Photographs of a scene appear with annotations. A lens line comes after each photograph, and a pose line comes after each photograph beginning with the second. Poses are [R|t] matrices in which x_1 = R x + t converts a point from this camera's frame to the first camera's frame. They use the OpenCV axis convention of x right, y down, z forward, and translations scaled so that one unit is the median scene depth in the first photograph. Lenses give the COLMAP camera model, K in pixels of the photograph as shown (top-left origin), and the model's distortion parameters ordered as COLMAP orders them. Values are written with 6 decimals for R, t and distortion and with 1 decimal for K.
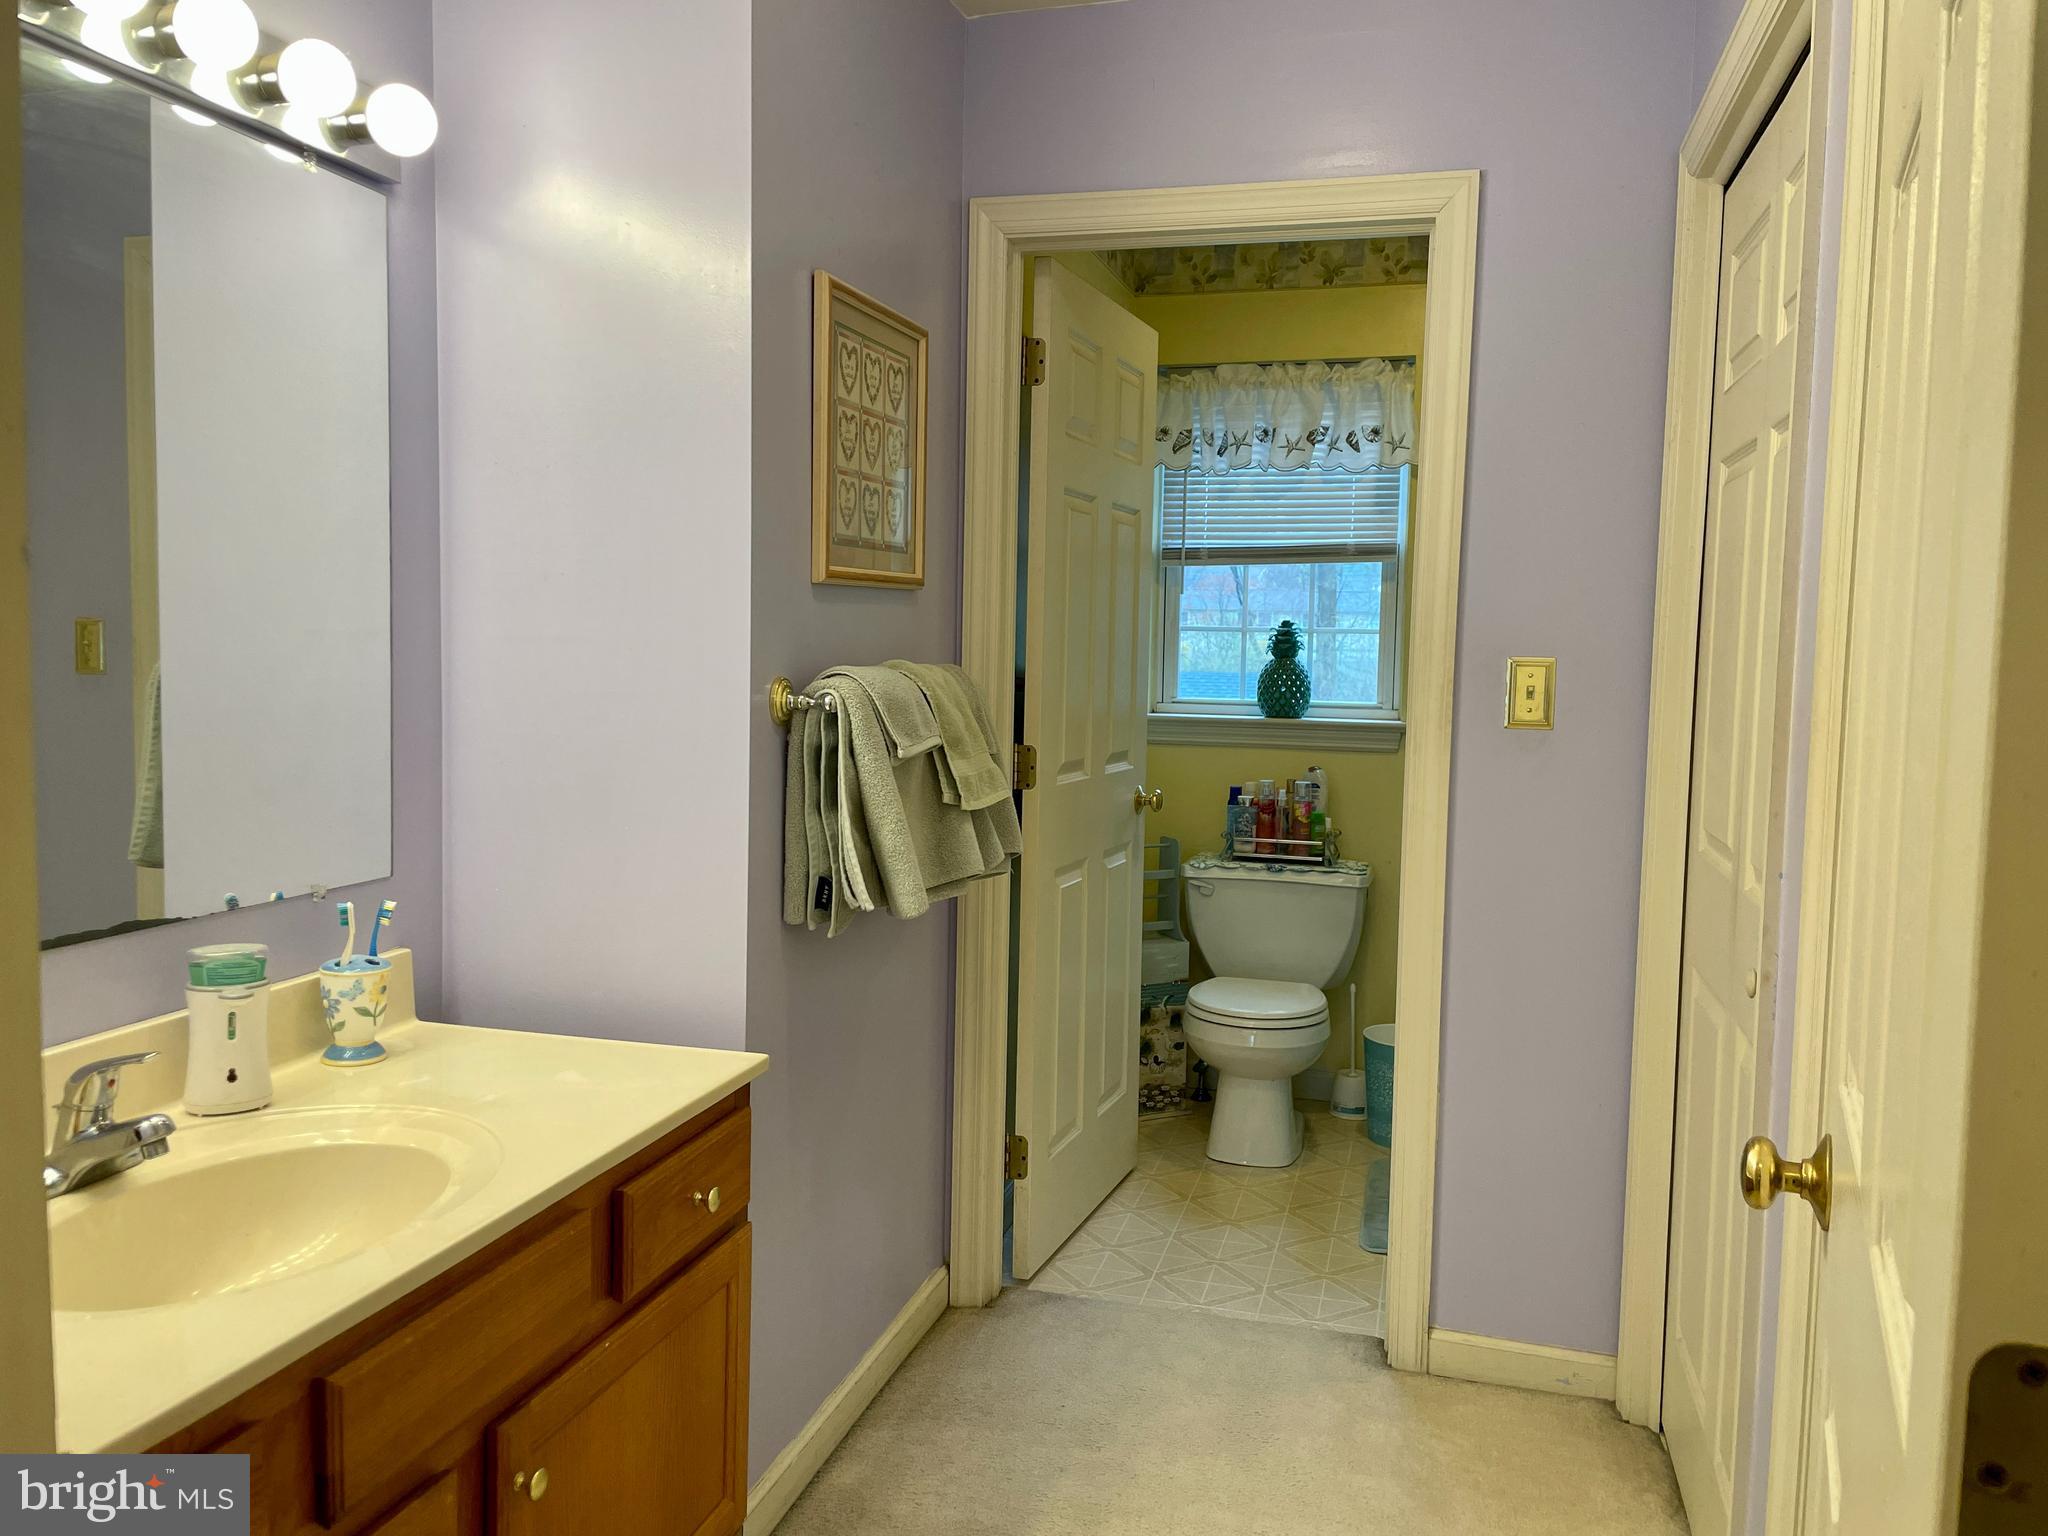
lens RADIAL K [[1535.7, 0, 1023.9], [0, 1535.7, 761.5], [0, 0, 1]] dist [0.065215, -0.056824]
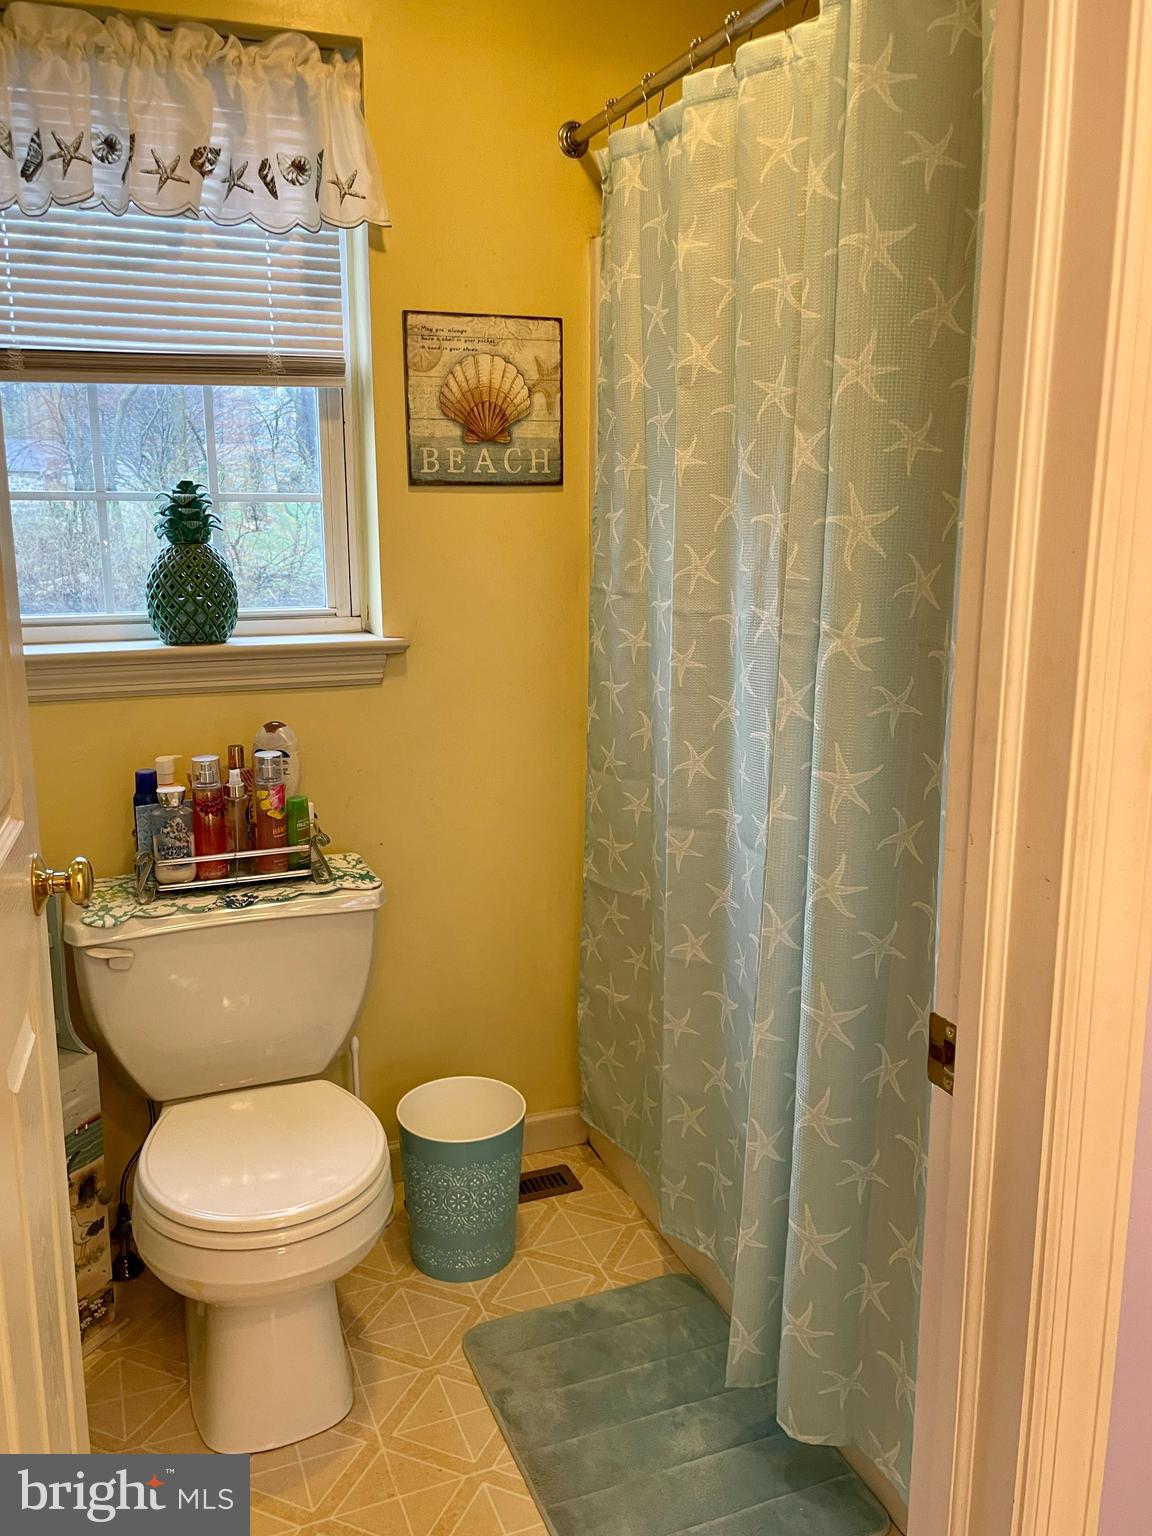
lens RADIAL K [[1232.4, 0, 576.0], [0, 1232.4, 756.7], [0, 0, 1]] dist [0.011765, -0.036671]
pose [[0.781213, -0.141457, 0.608027, -0.017278], [0.067820, 0.987455, 0.142593, -0.044801], [-0.620570, -0.070158, 0.781006, 0.535242]]
